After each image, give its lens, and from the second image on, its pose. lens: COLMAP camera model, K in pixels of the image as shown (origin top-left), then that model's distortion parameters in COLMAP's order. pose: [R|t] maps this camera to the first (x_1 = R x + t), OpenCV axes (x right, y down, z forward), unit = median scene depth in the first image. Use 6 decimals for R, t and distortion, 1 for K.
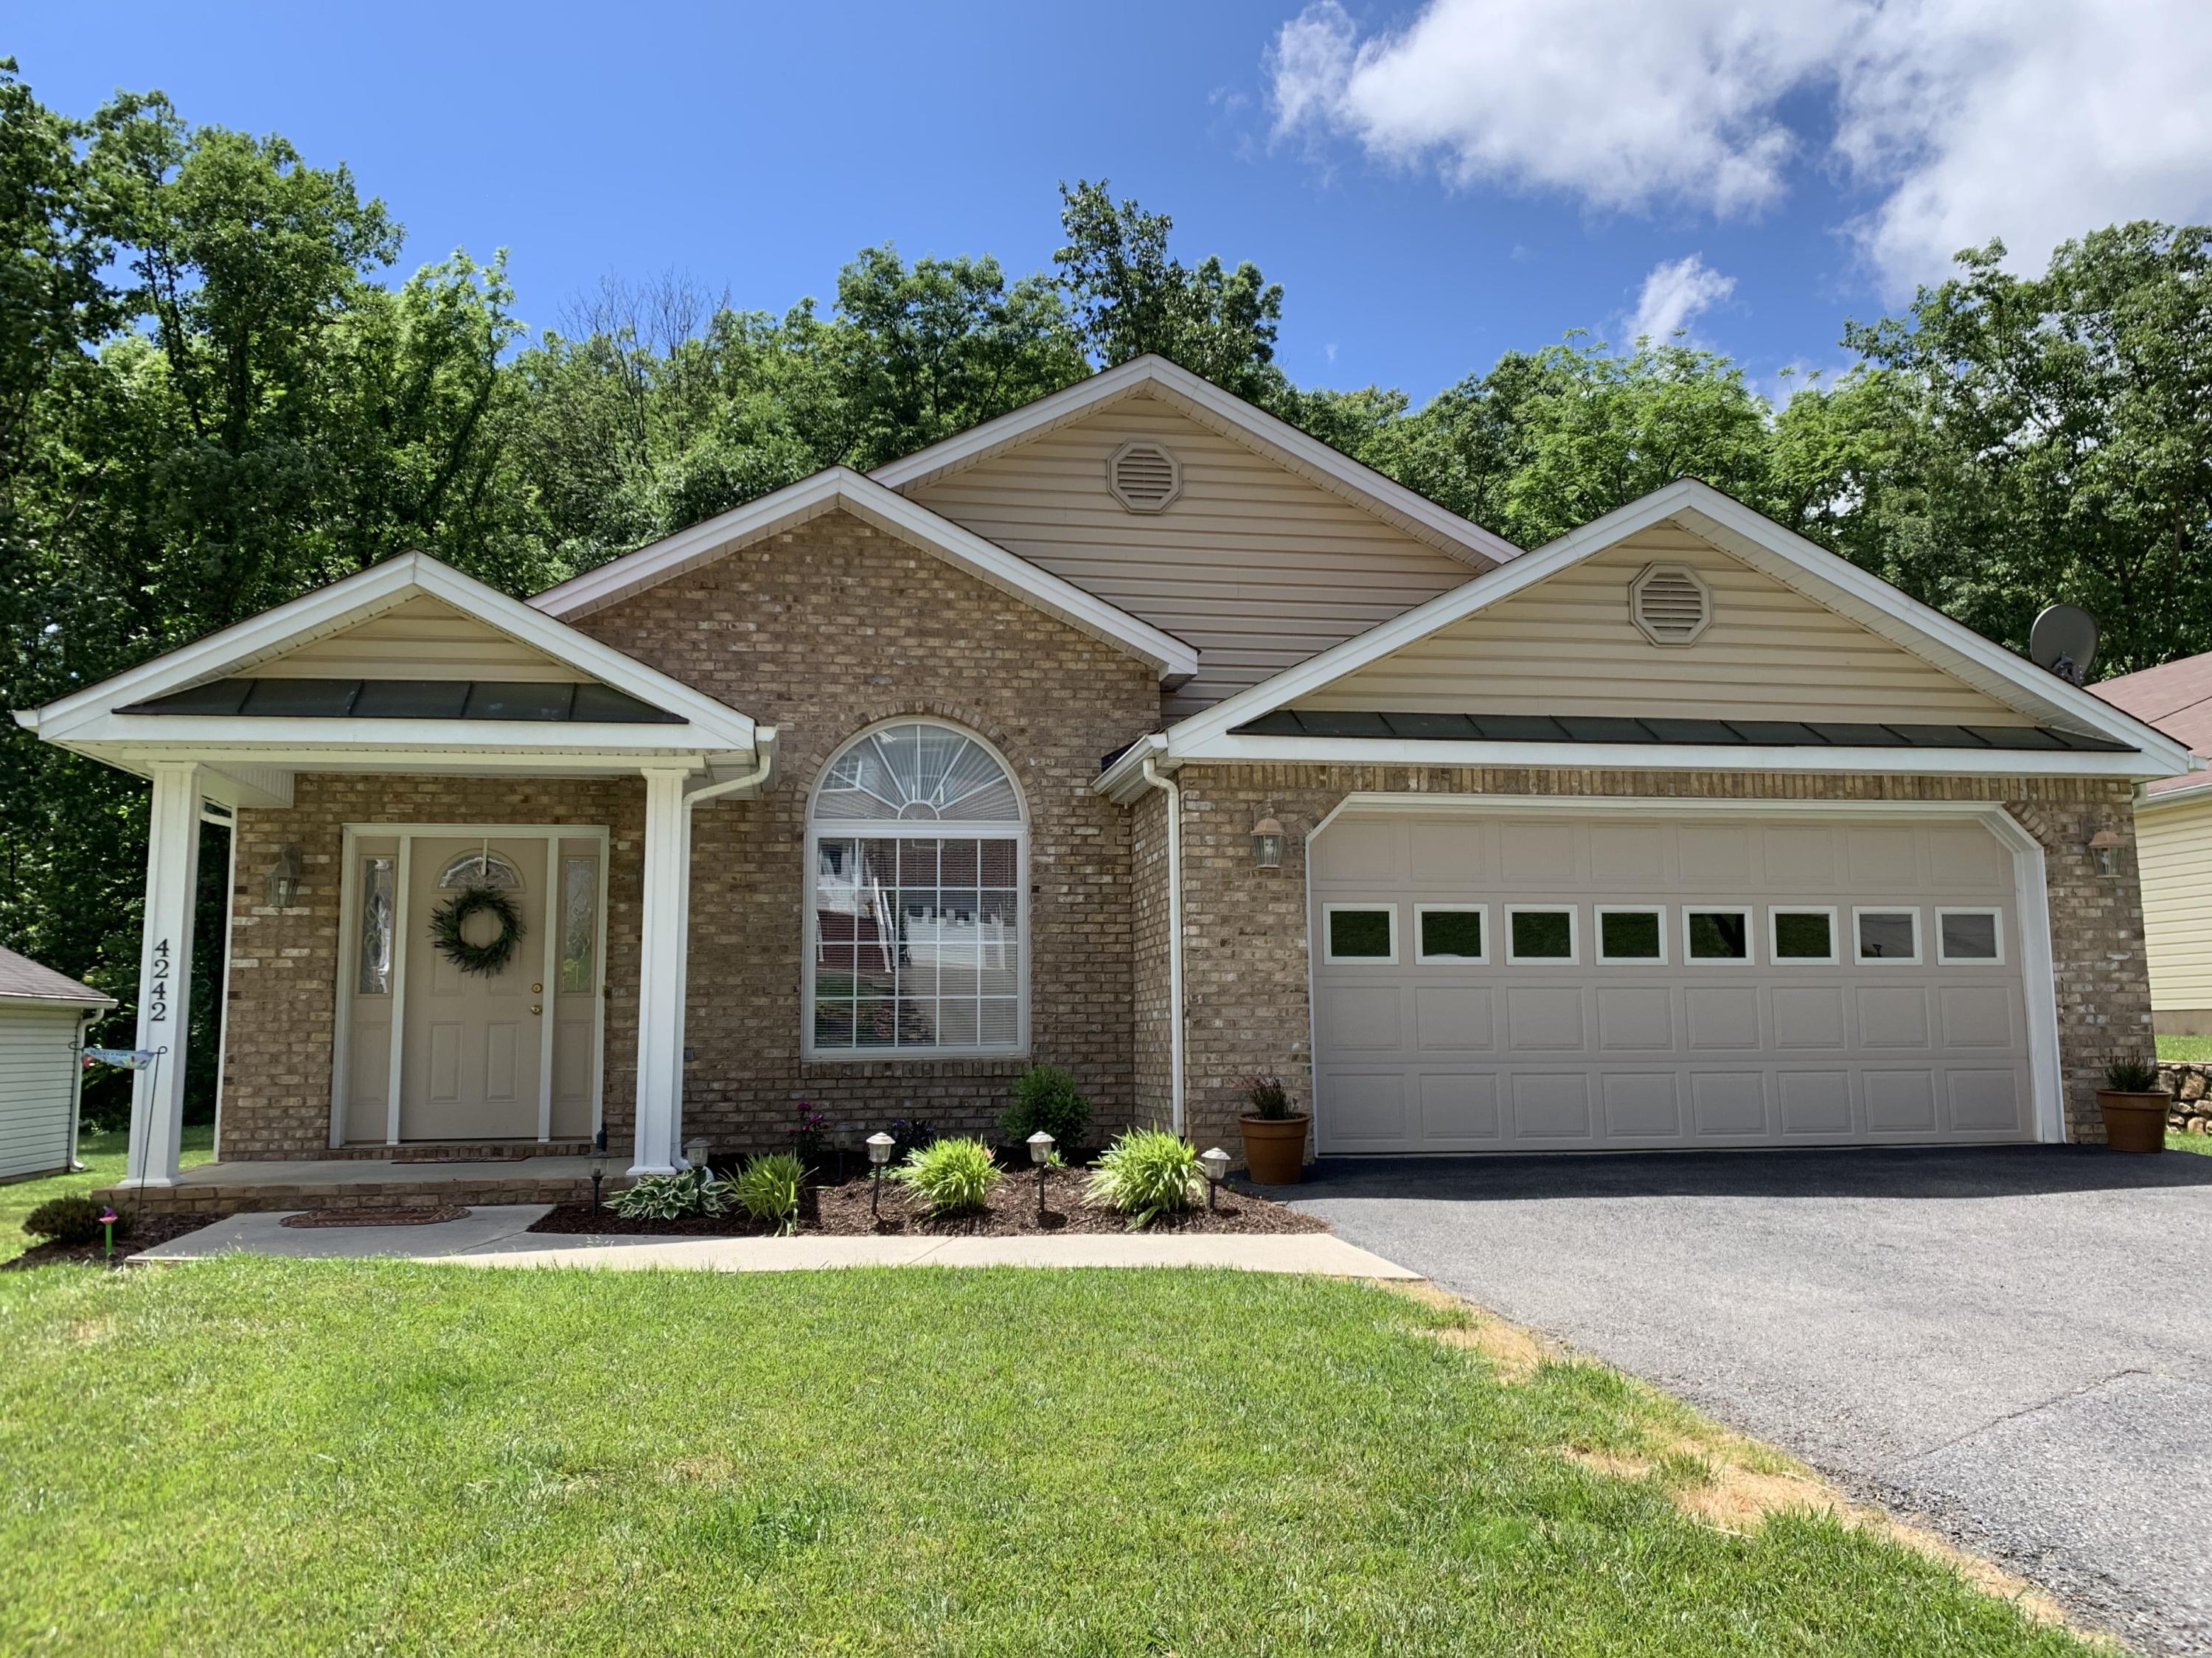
lens RADIAL K [[1676.0, 0, 1104.6], [0, 1676.0, 815.5], [0, 0, 1]] dist [0.019538, -0.029355]
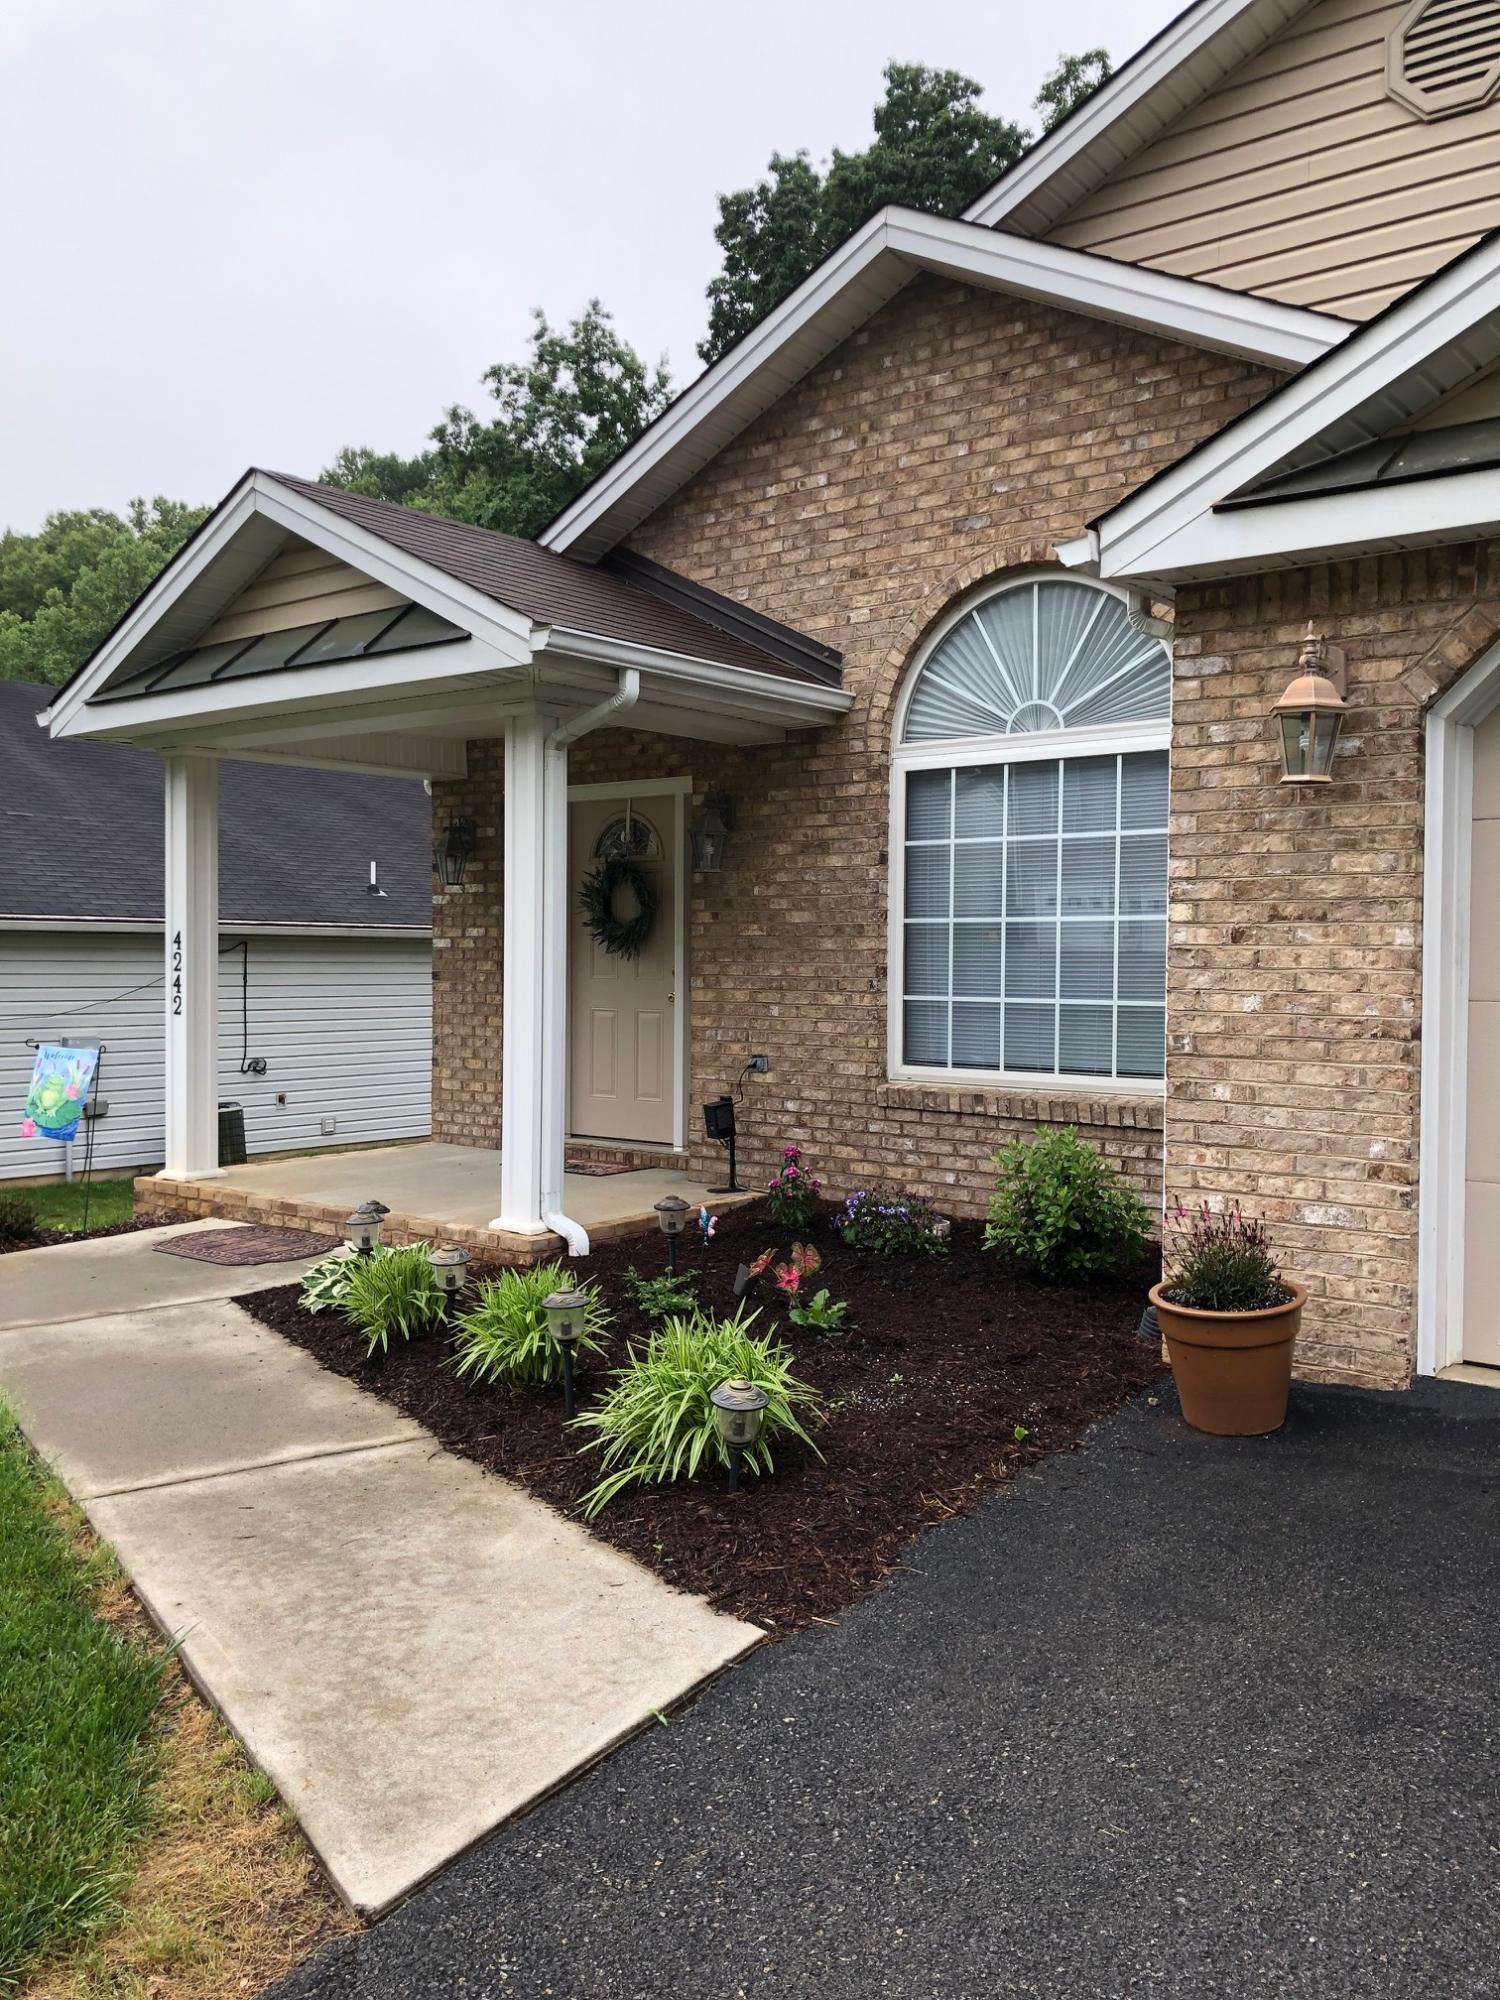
lens RADIAL K [[1615.4, 0, 749.9], [0, 1615.4, 1019.0], [0, 0, 1]] dist [0.009108, -0.015556]
pose [[0.664042, 0.045090, -0.746335, 0.301754], [0.084430, 0.987274, 0.134767, 0.019672], [0.742913, -0.152504, 0.651784, 0.502378]]
